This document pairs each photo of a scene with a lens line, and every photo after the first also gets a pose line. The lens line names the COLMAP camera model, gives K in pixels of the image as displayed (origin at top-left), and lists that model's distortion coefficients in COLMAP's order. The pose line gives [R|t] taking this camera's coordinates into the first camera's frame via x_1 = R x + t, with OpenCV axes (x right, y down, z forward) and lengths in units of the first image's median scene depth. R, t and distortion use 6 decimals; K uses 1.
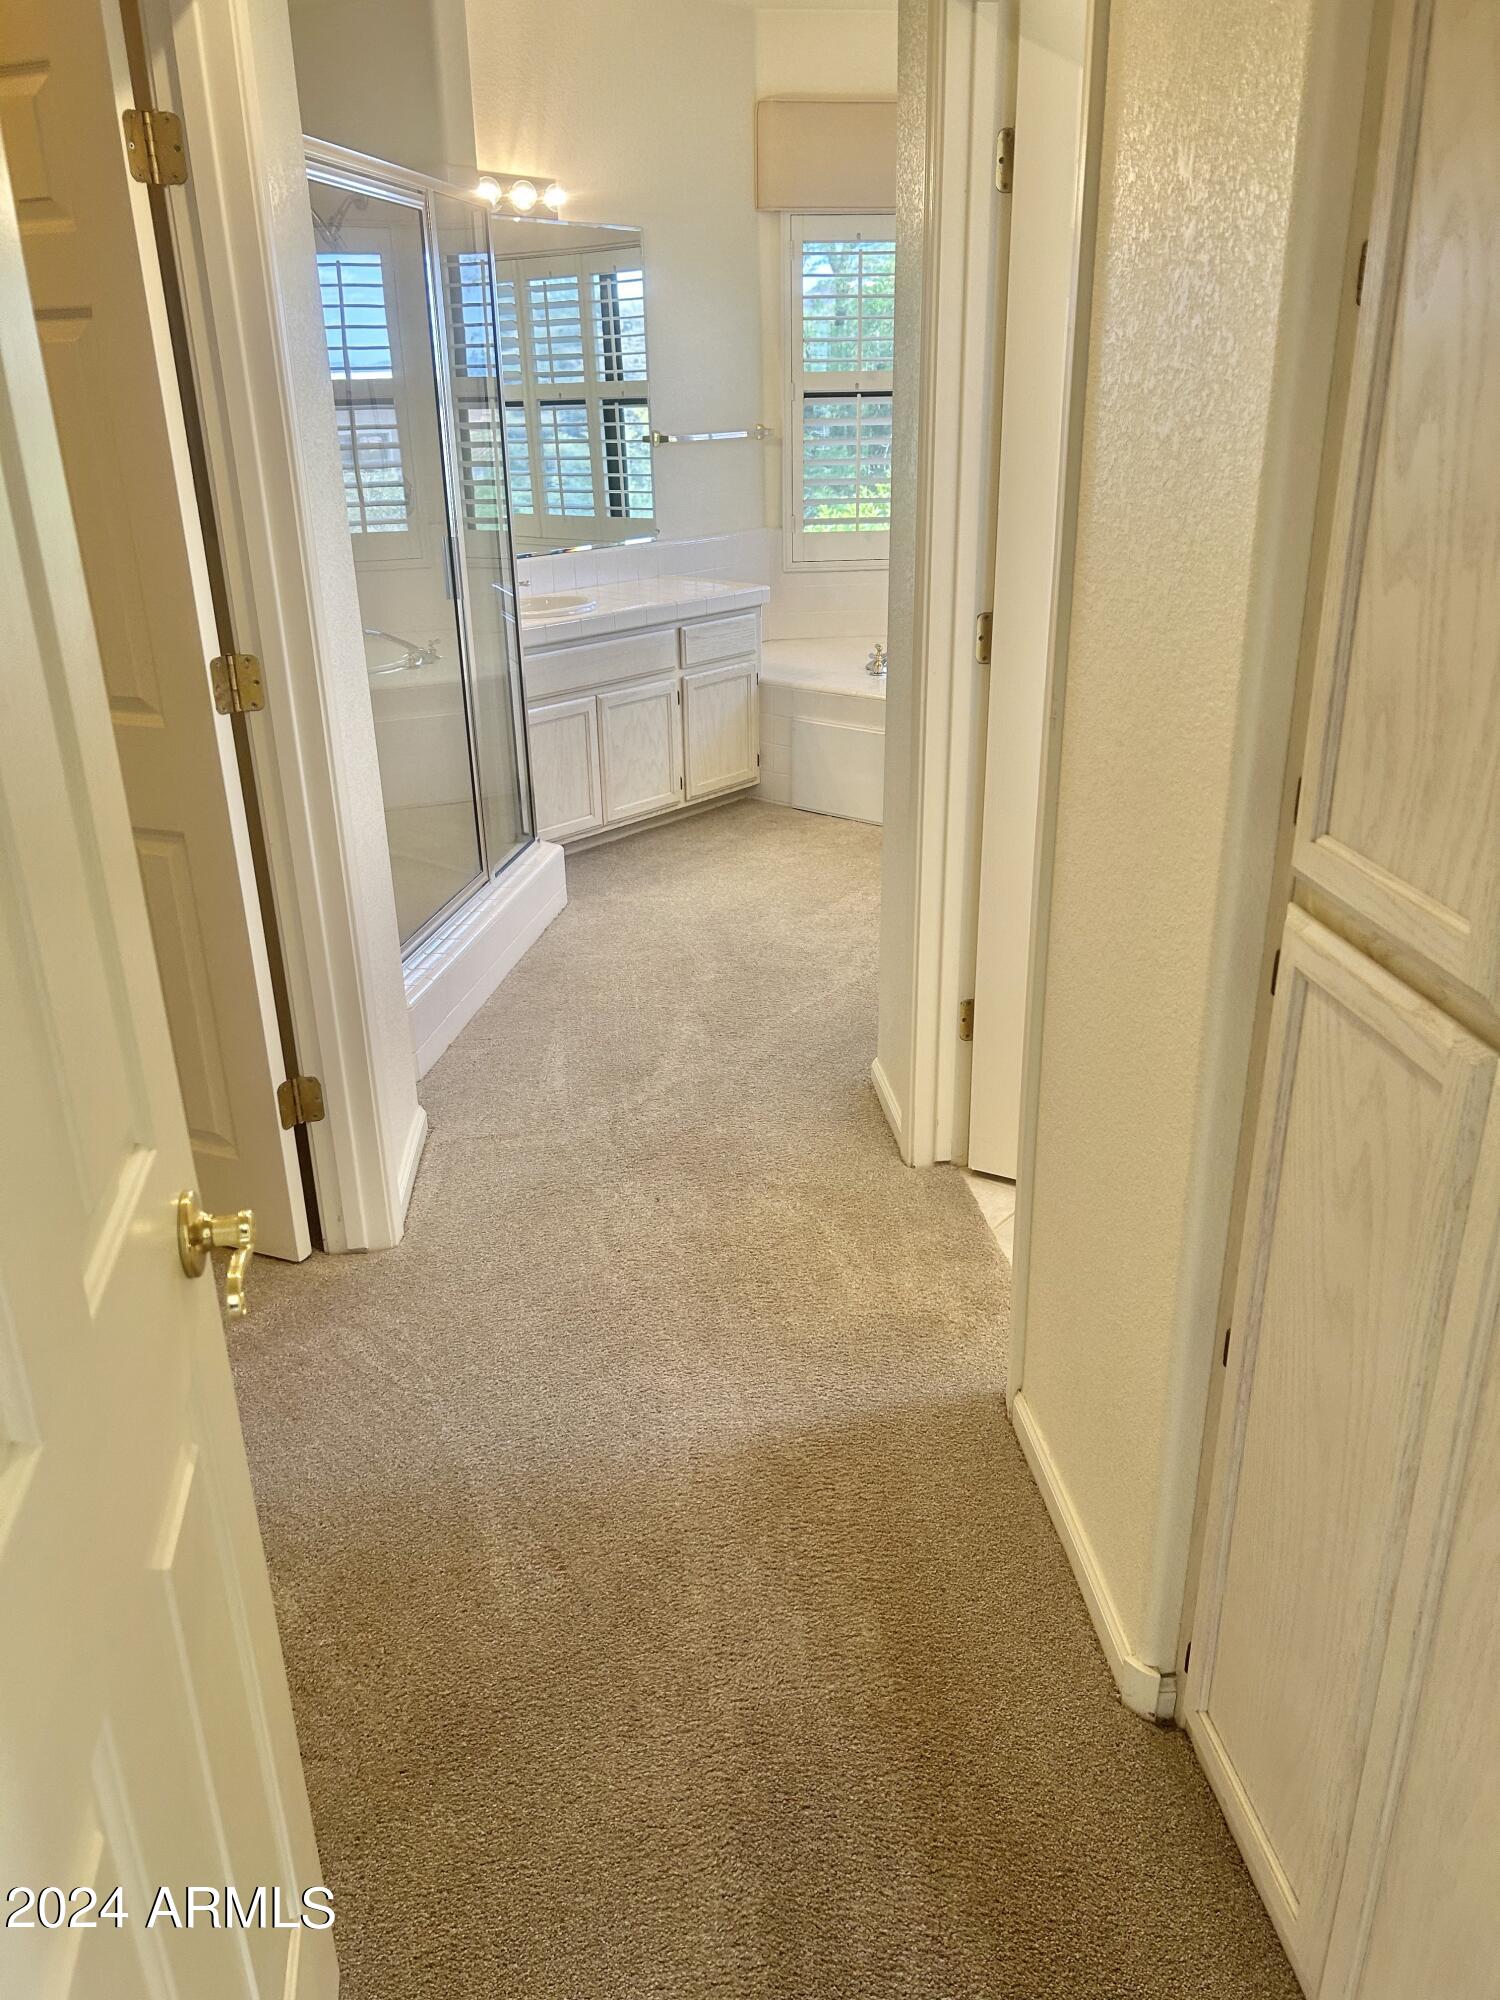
lens RADIAL K [[1510.5, 0, 749.8], [0, 1510.5, 1011.9], [0, 0, 1]] dist [0.090290, -0.182869]
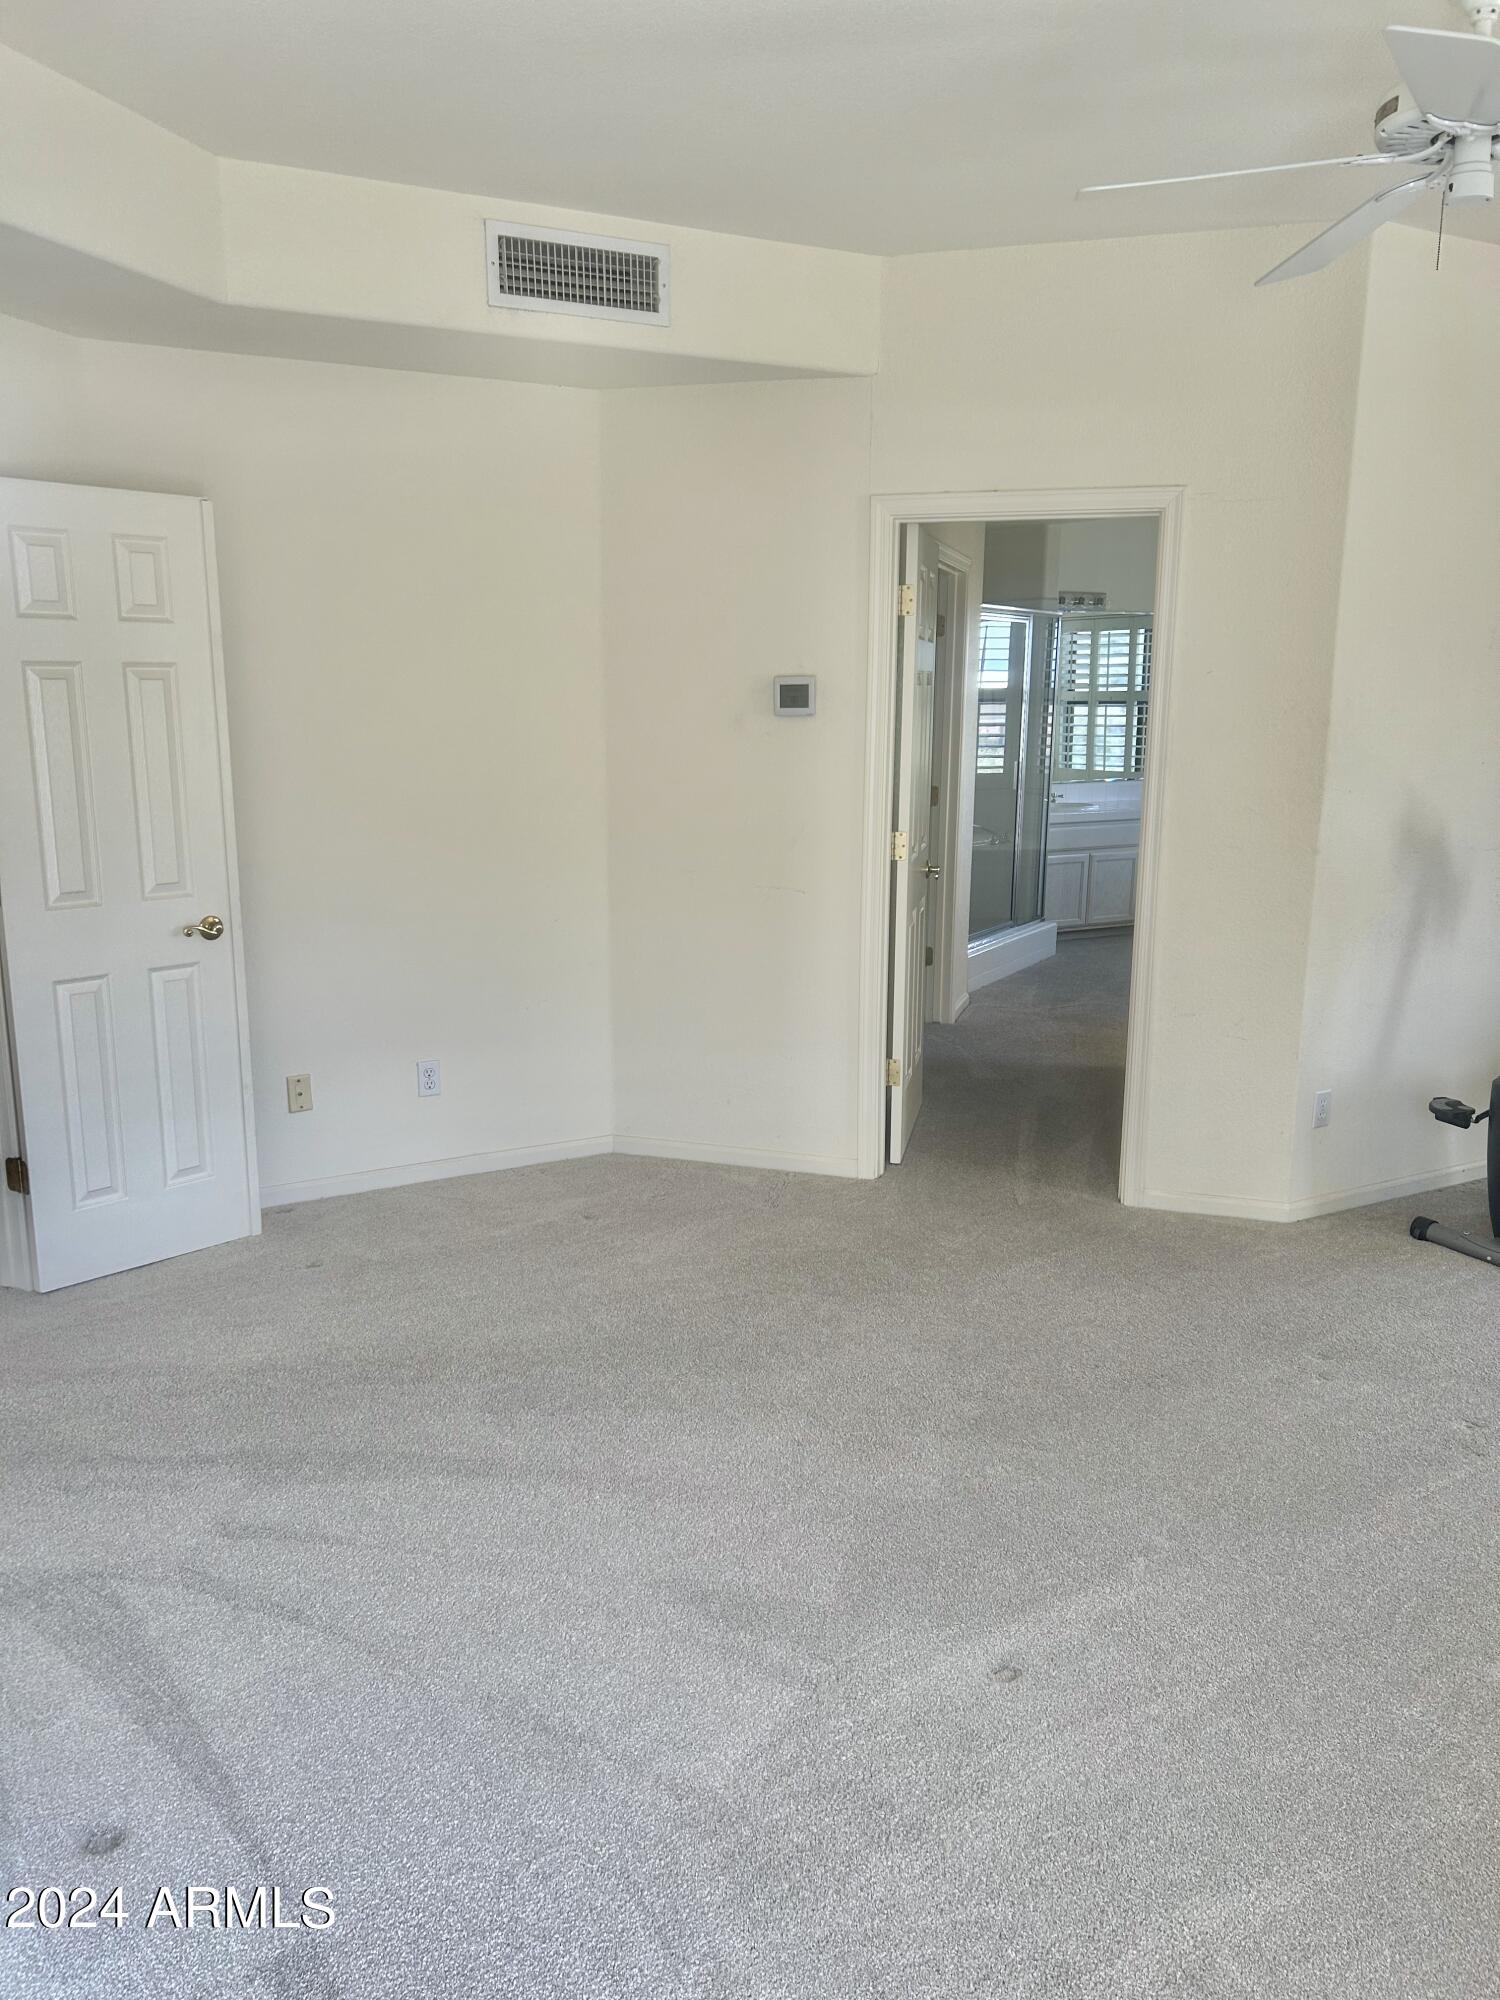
lens RADIAL K [[1510.5, 0, 749.8], [0, 1510.5, 1011.9], [0, 0, 1]] dist [0.090290, -0.182869]
pose [[0.926886, 0.102961, -0.360944, 0.150864], [-0.163535, 0.976345, -0.141443, 0.228813], [0.337843, 0.190128, 0.921799, -0.598341]]
